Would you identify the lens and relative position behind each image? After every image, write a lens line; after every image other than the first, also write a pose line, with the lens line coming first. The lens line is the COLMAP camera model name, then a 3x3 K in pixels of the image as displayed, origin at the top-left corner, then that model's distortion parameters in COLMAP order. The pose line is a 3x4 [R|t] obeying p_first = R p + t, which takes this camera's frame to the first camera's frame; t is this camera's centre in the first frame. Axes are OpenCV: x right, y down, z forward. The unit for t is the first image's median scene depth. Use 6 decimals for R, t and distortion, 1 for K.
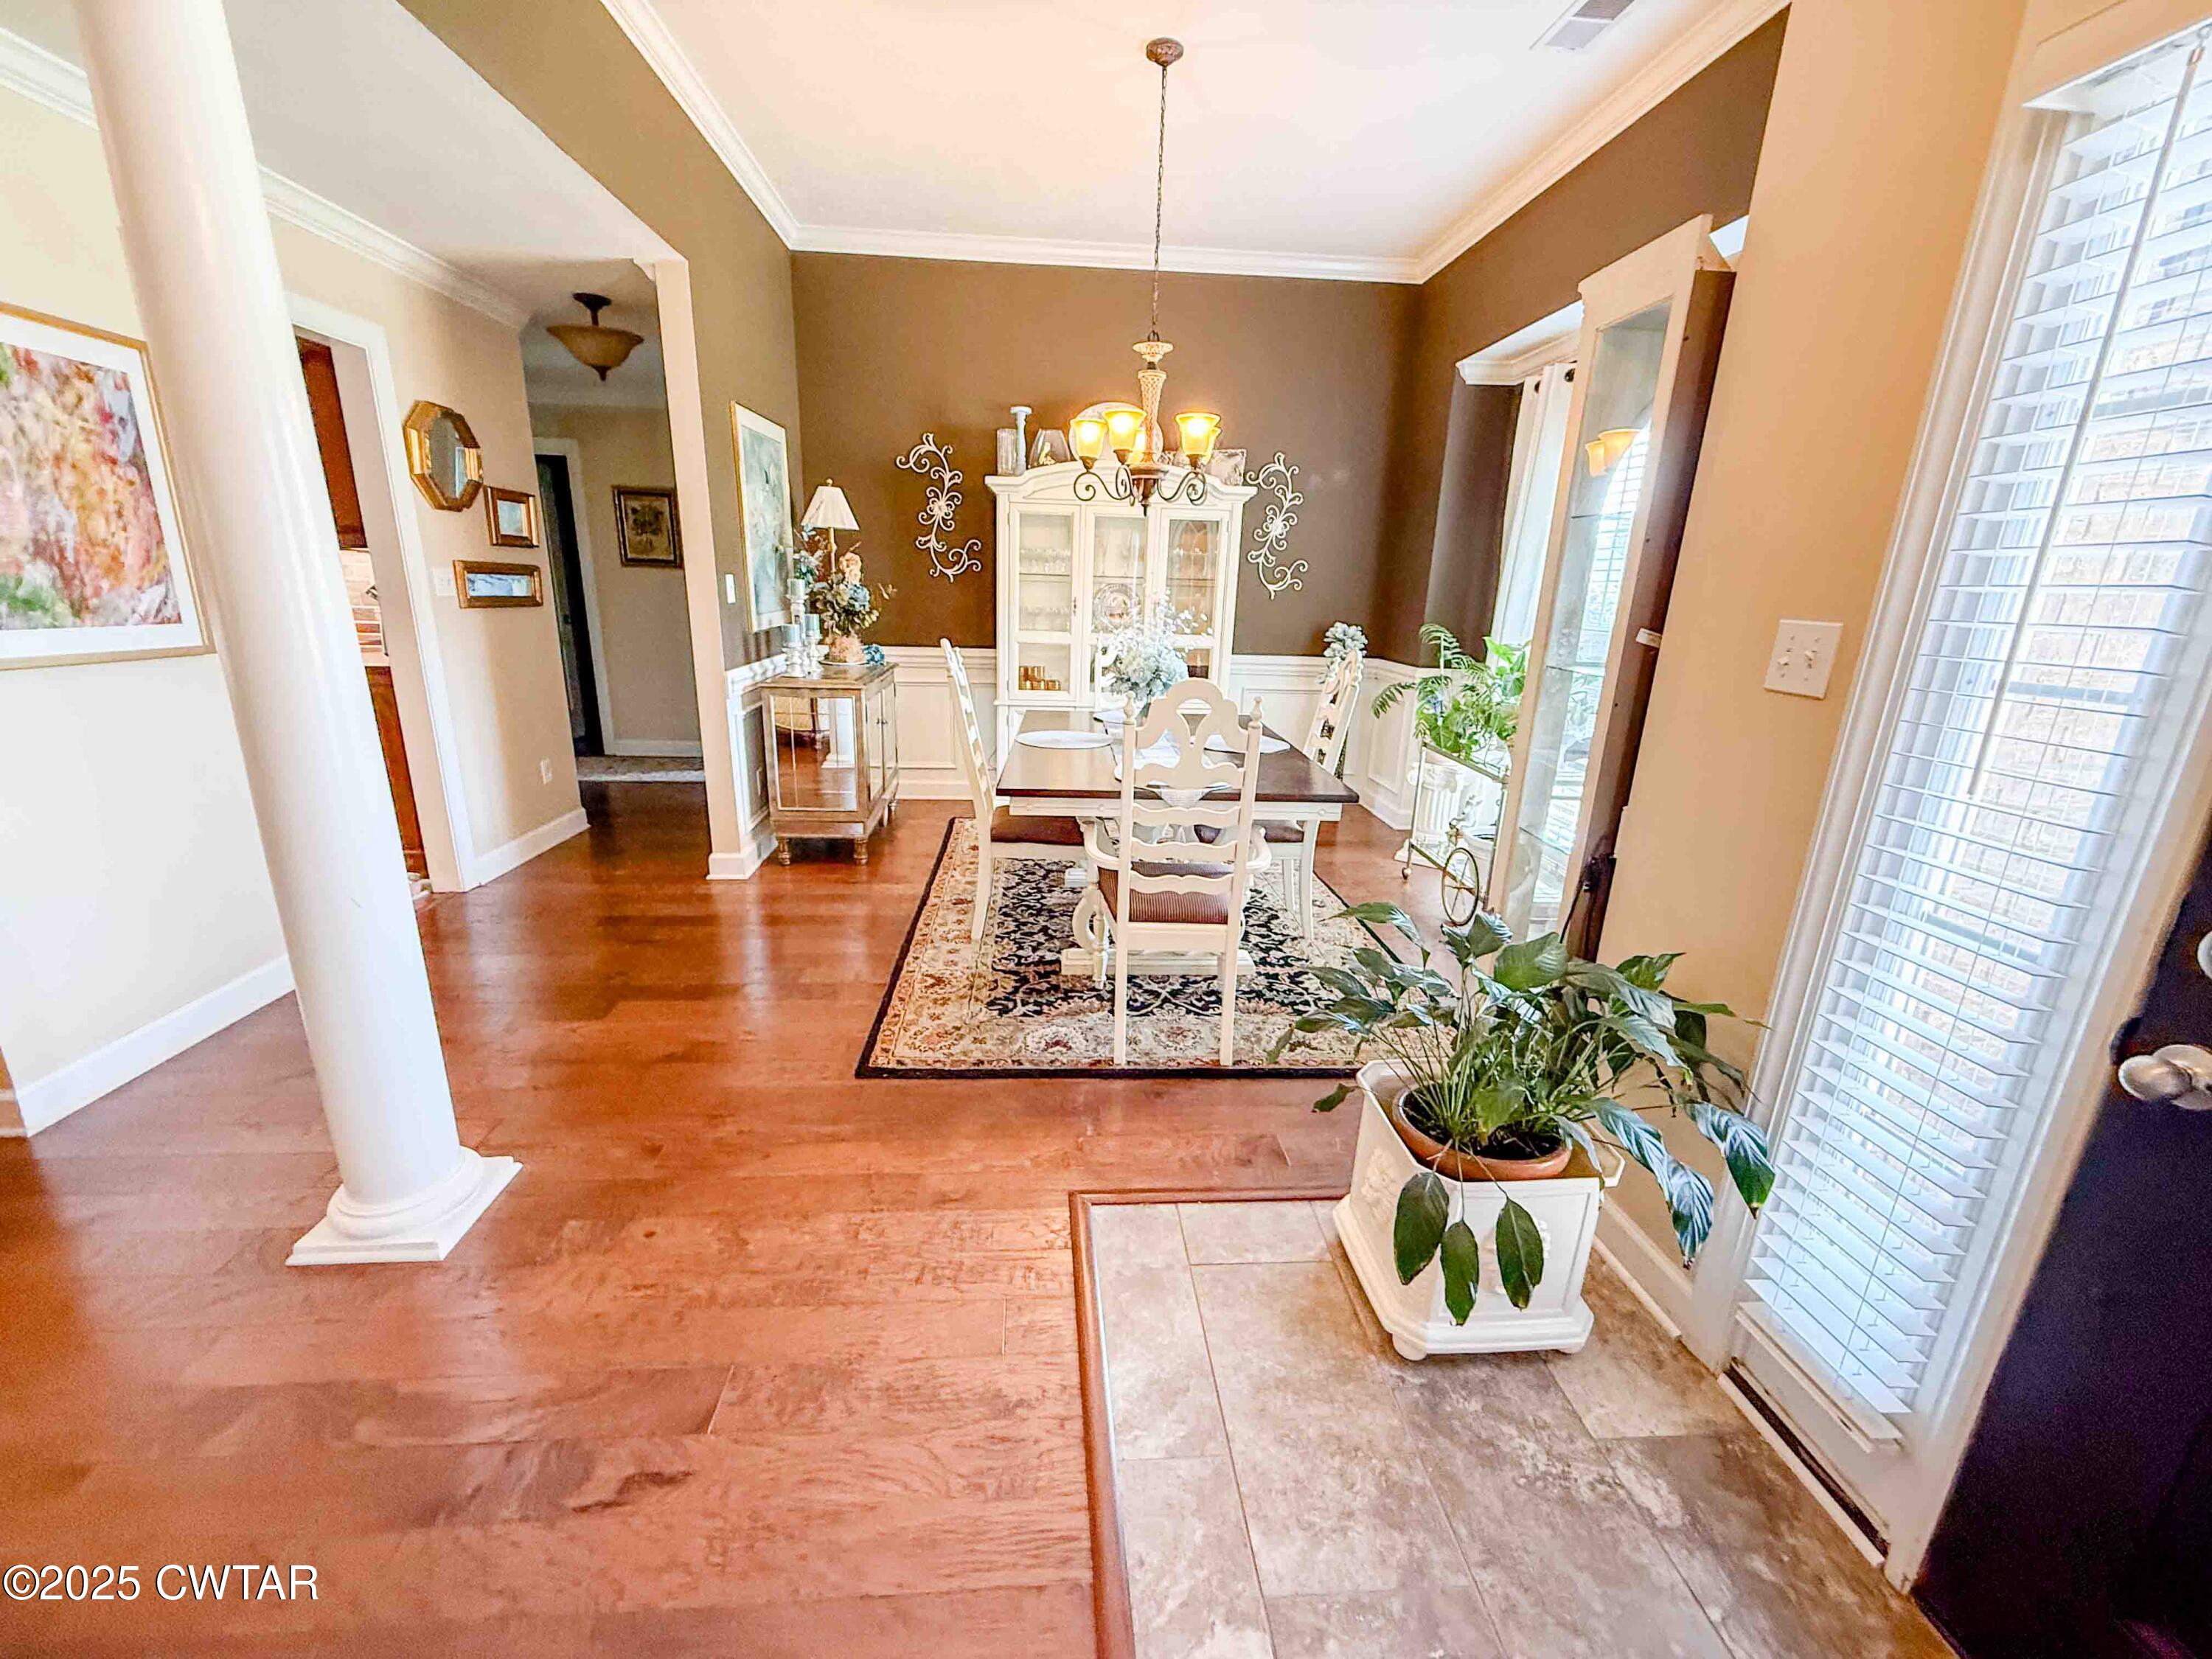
lens RADIAL K [[882.6, 0, 1101.6], [0, 882.6, 830.6], [0, 0, 1]] dist [0.001843, 0.000404]
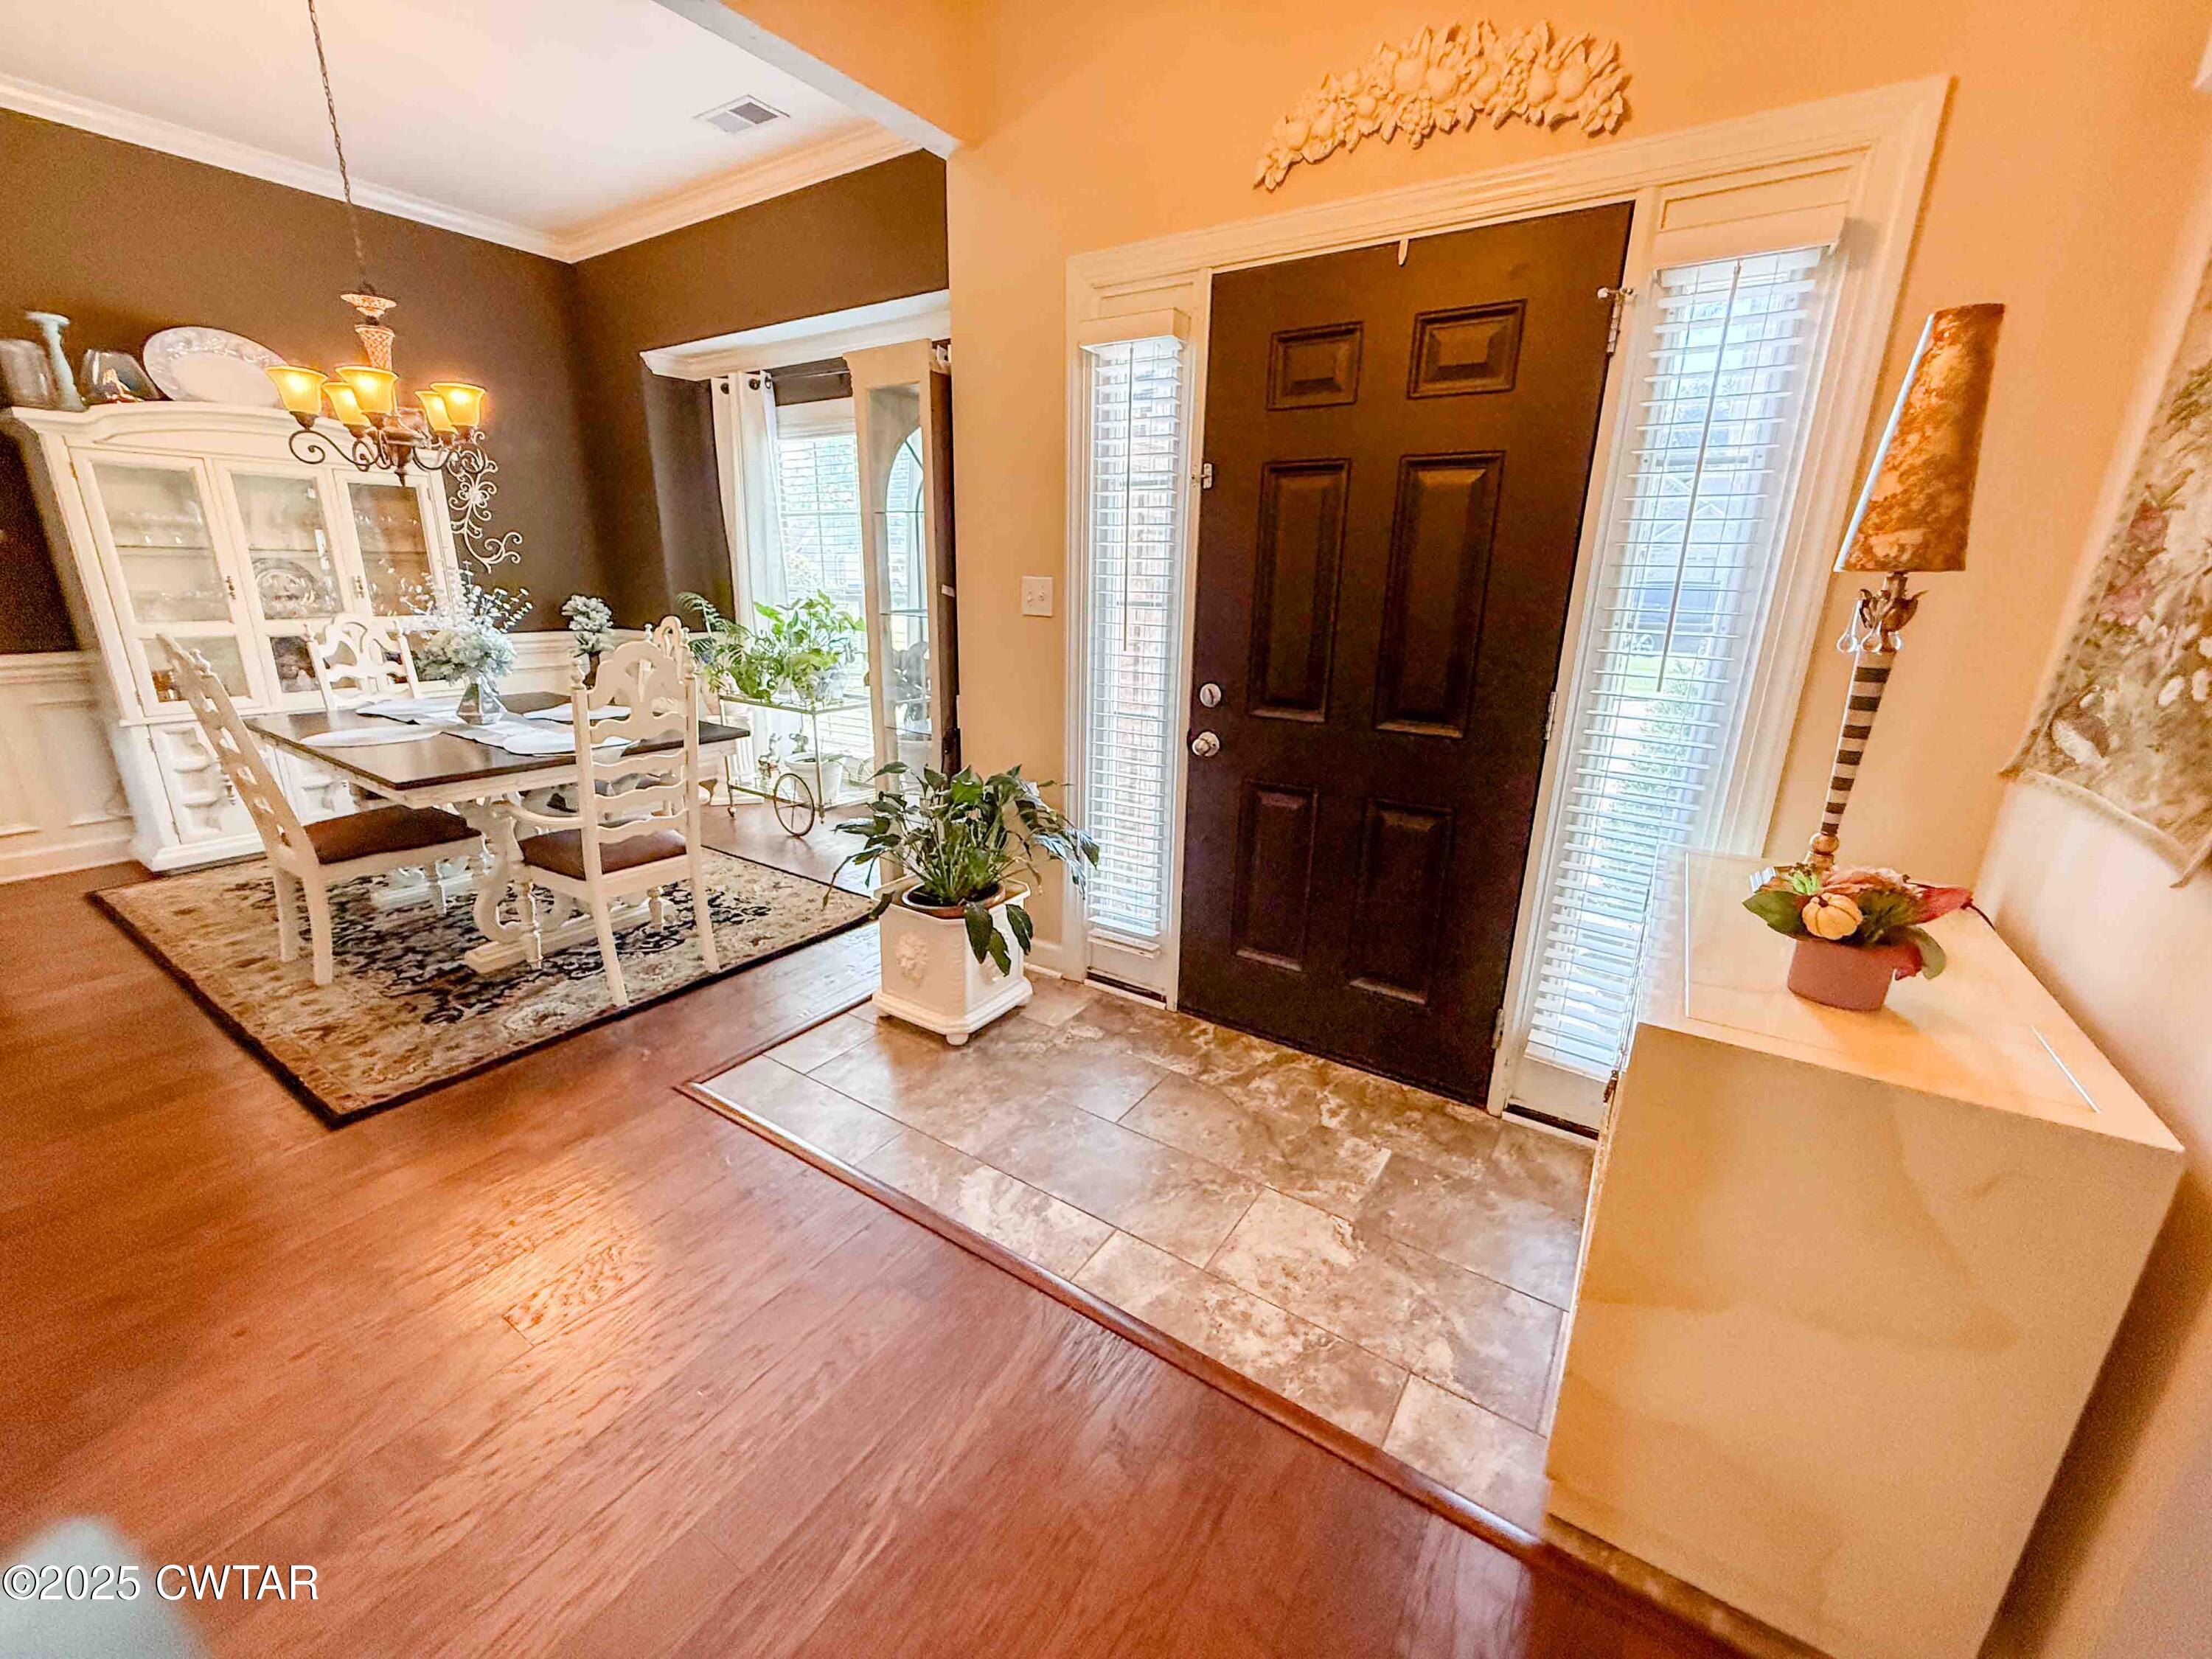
lens RADIAL K [[882.6, 0, 1101.6], [0, 882.6, 830.6], [0, 0, 1]] dist [0.001843, 0.000404]
pose [[0.612386, -0.242217, 0.752539, -0.308419], [0.217734, 0.966768, 0.133987, 0.030859], [-0.759984, 0.081802, 0.644774, -0.133710]]
